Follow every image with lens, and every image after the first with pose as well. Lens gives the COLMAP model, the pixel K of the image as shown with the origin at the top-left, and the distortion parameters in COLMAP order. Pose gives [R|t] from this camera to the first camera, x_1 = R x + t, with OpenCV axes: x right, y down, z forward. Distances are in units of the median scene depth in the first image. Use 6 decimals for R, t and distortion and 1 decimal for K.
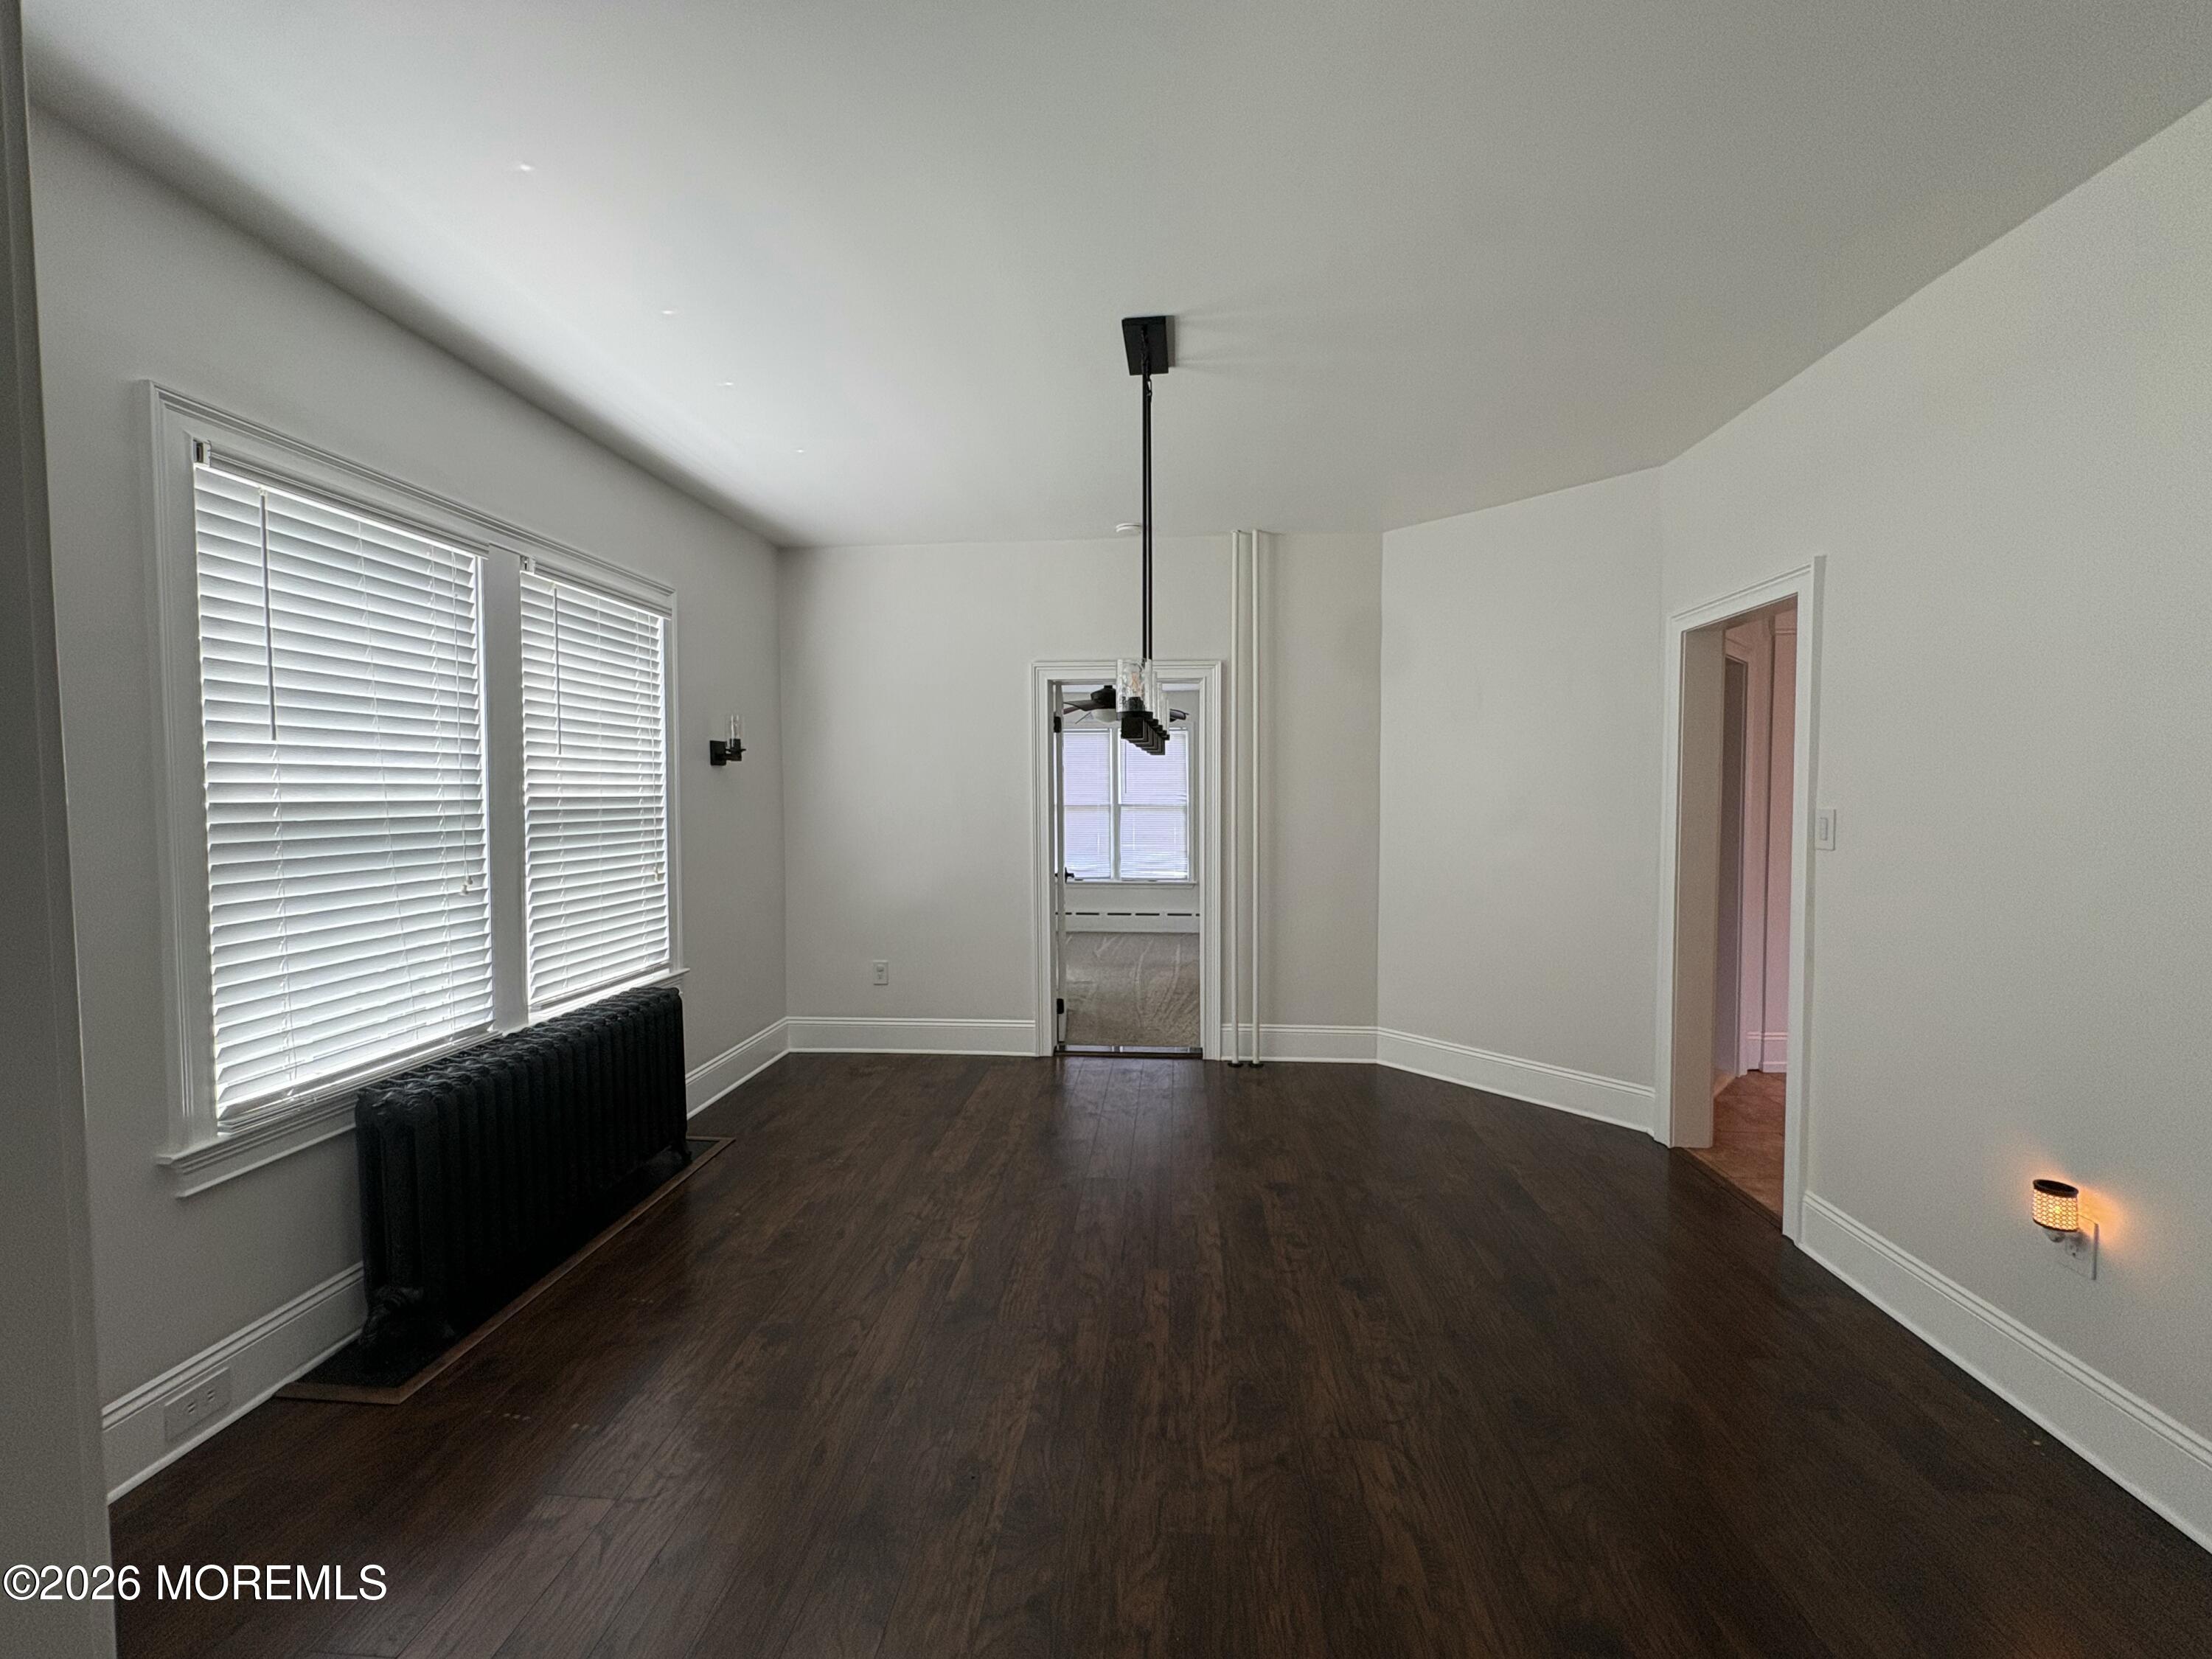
lens RADIAL K [[878.1, 0, 1105.2], [0, 878.1, 828.4], [0, 0, 1]] dist [-0.001325, -0.000067]
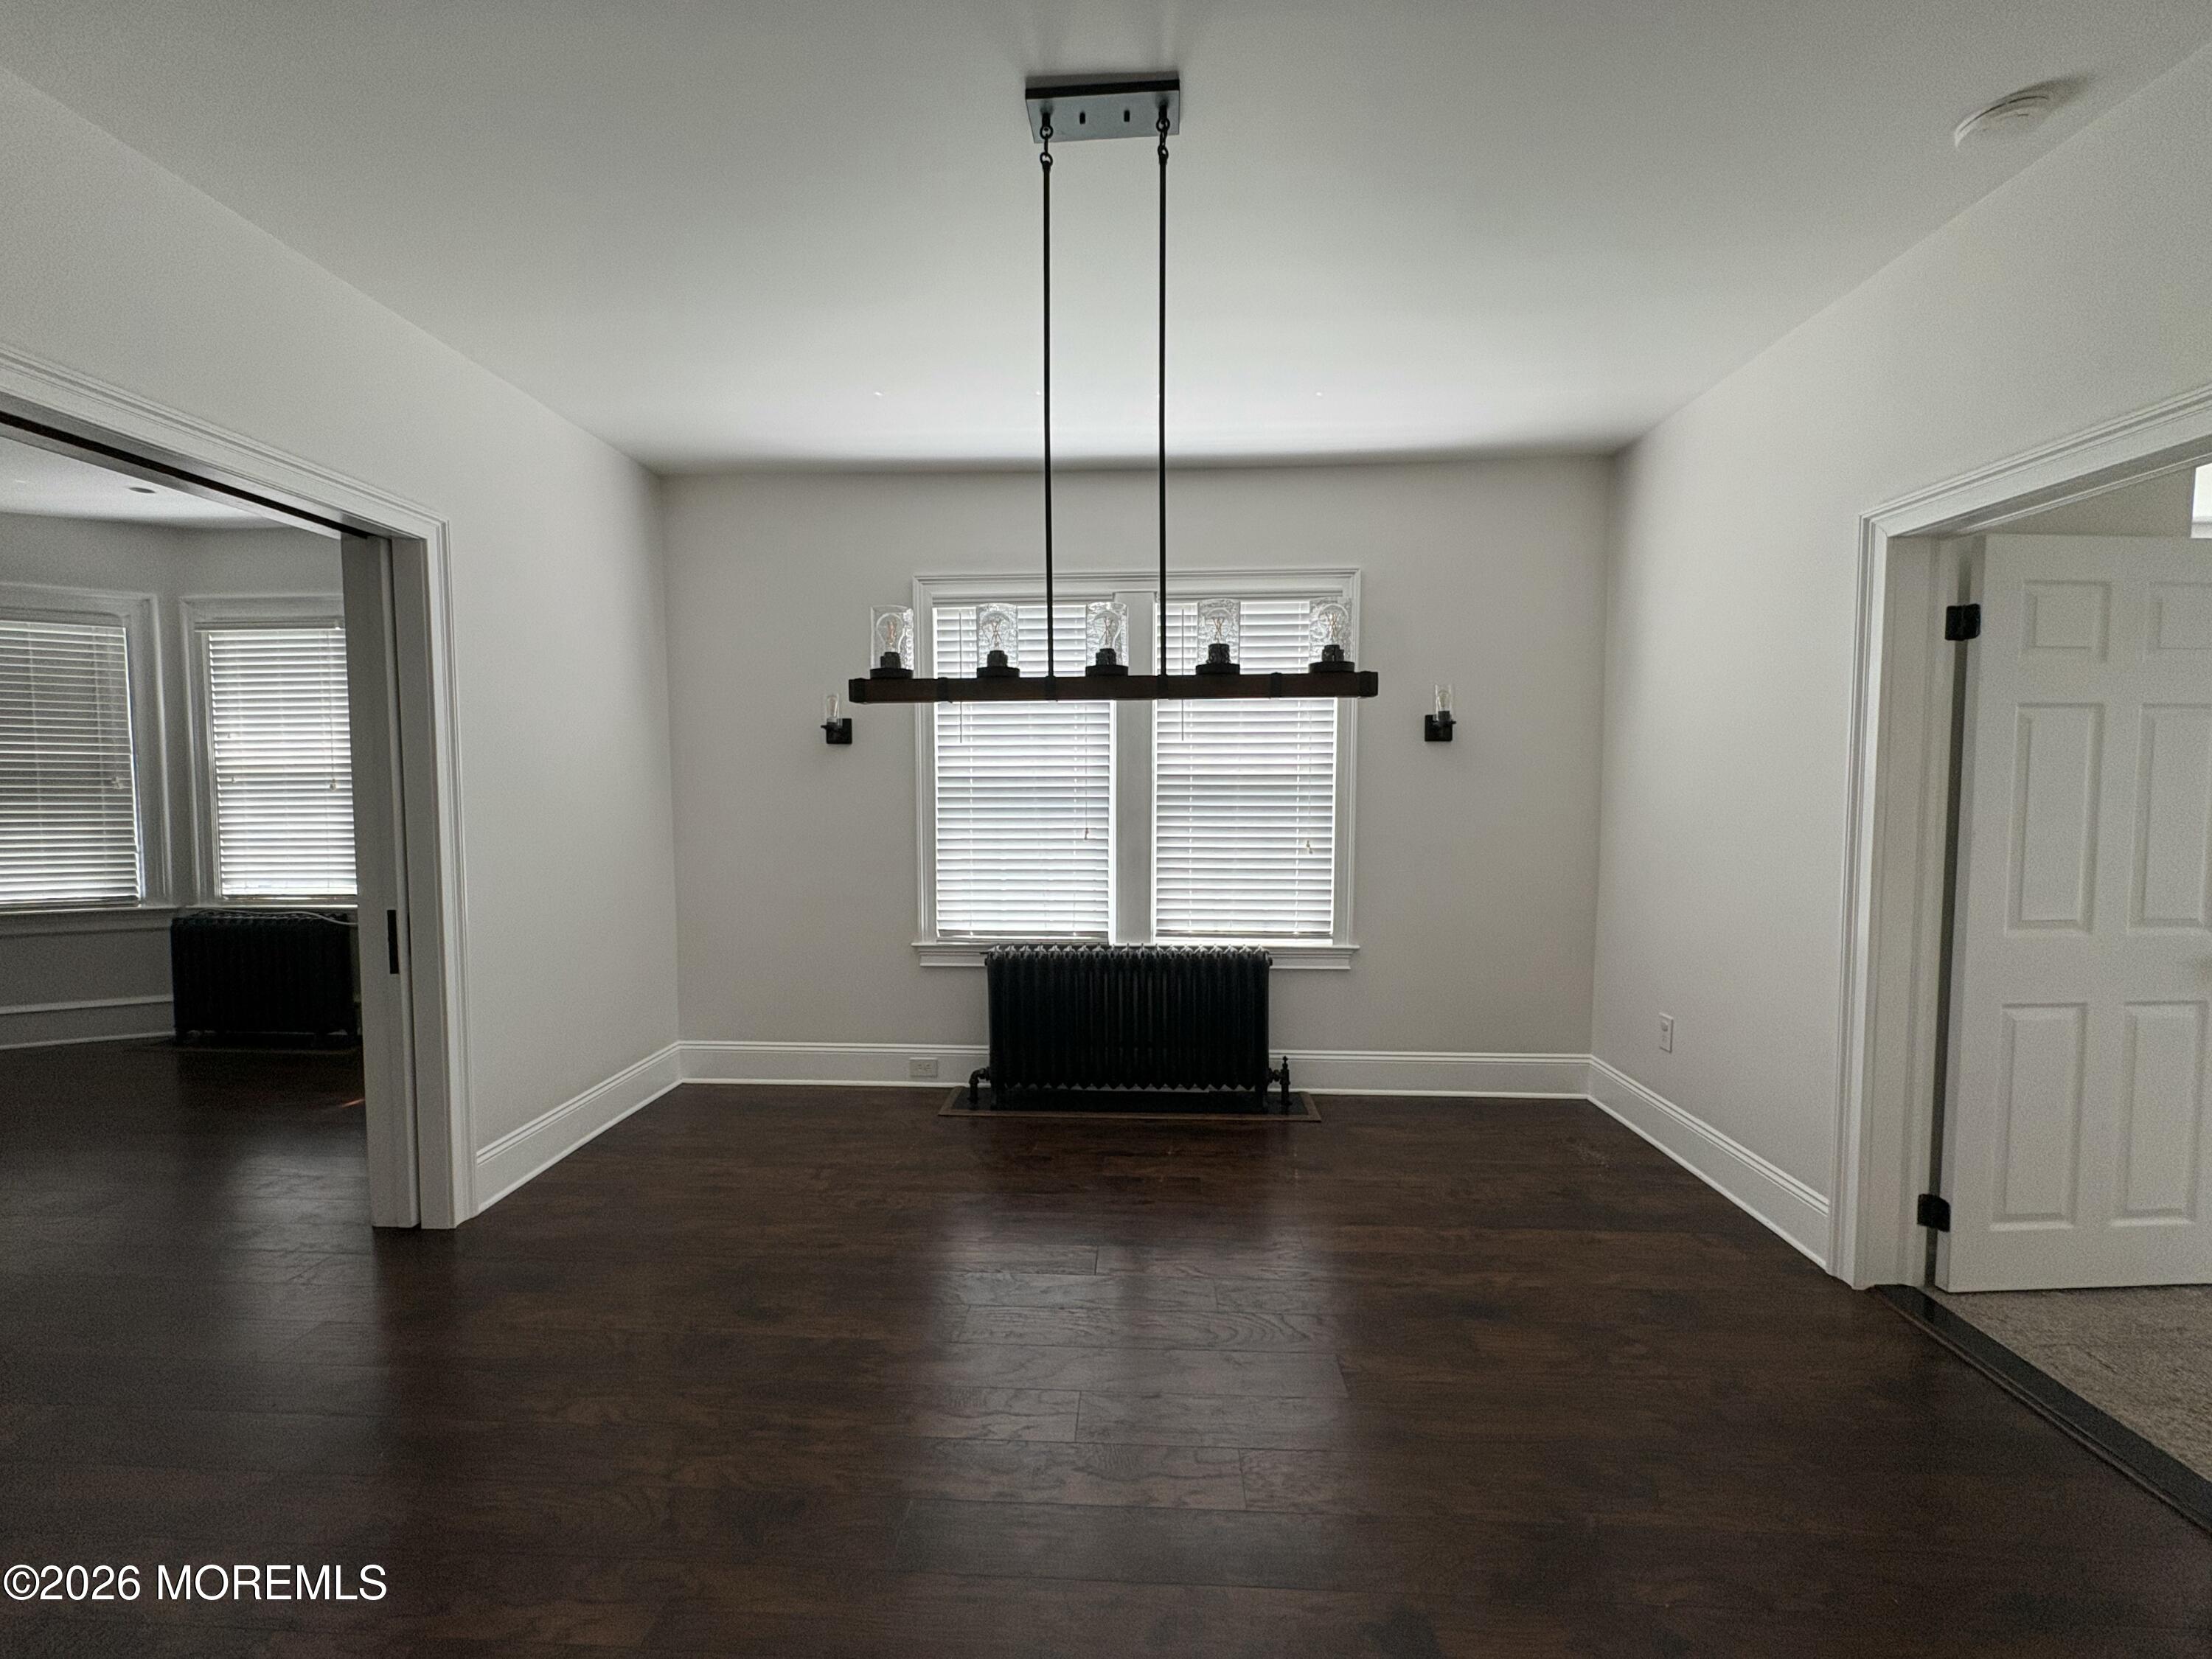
lens RADIAL K [[878.1, 0, 1104.1], [0, 878.1, 822.5], [0, 0, 1]] dist [-0.001325, -0.000067]
pose [[0.039250, 0.059066, -0.997482, 0.671484], [-0.040149, 0.997538, 0.057490, -0.035805], [0.998423, 0.037791, 0.041525, 0.870779]]
